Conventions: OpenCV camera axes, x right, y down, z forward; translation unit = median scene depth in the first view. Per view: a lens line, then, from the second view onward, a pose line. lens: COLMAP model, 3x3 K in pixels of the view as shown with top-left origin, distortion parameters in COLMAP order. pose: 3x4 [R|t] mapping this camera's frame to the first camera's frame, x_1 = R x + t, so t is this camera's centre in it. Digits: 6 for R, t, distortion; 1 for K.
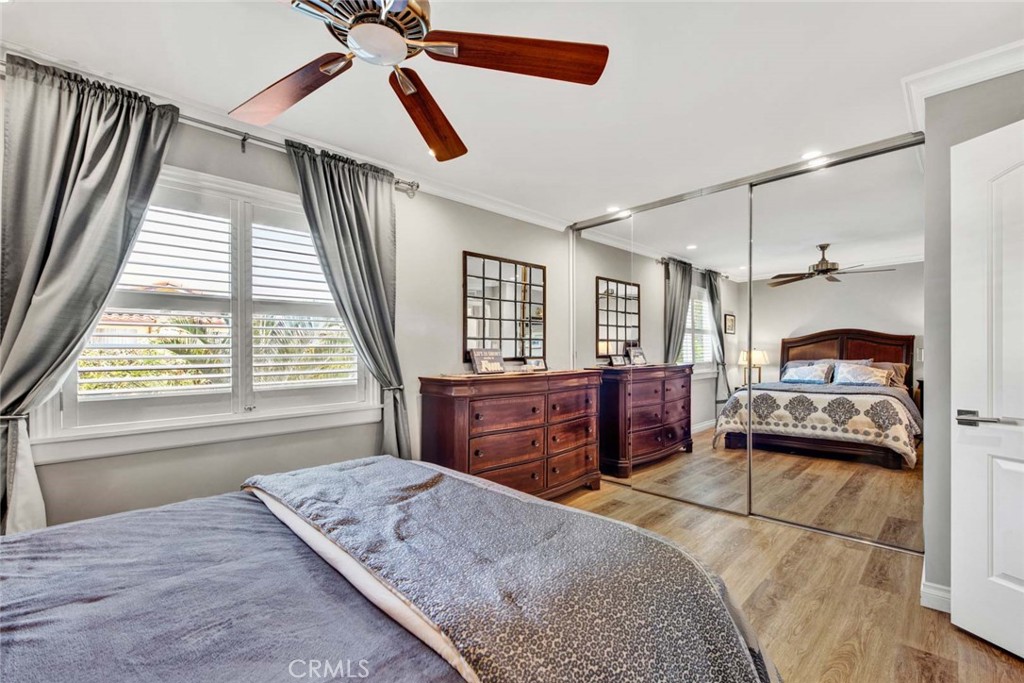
lens RADIAL K [[441.7, 0, 516.0], [0, 441.7, 336.8], [0, 0, 1]] dist [-0.002631, -0.000231]
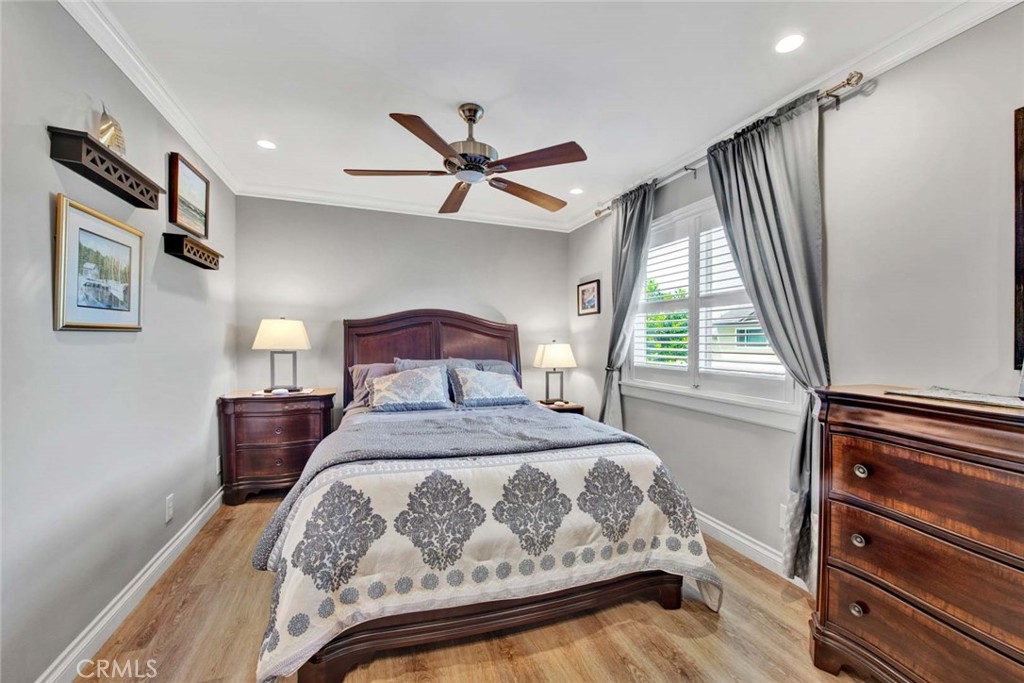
lens RADIAL K [[427.7, 0, 521.2], [0, 427.7, 334.4], [0, 0, 1]] dist [-0.000130, 0.000031]
pose [[-0.428753, 0.002103, -0.903419, 0.672055], [0.022578, 0.999710, -0.008388, 0.016574], [0.903140, -0.023993, -0.428676, 1.058953]]
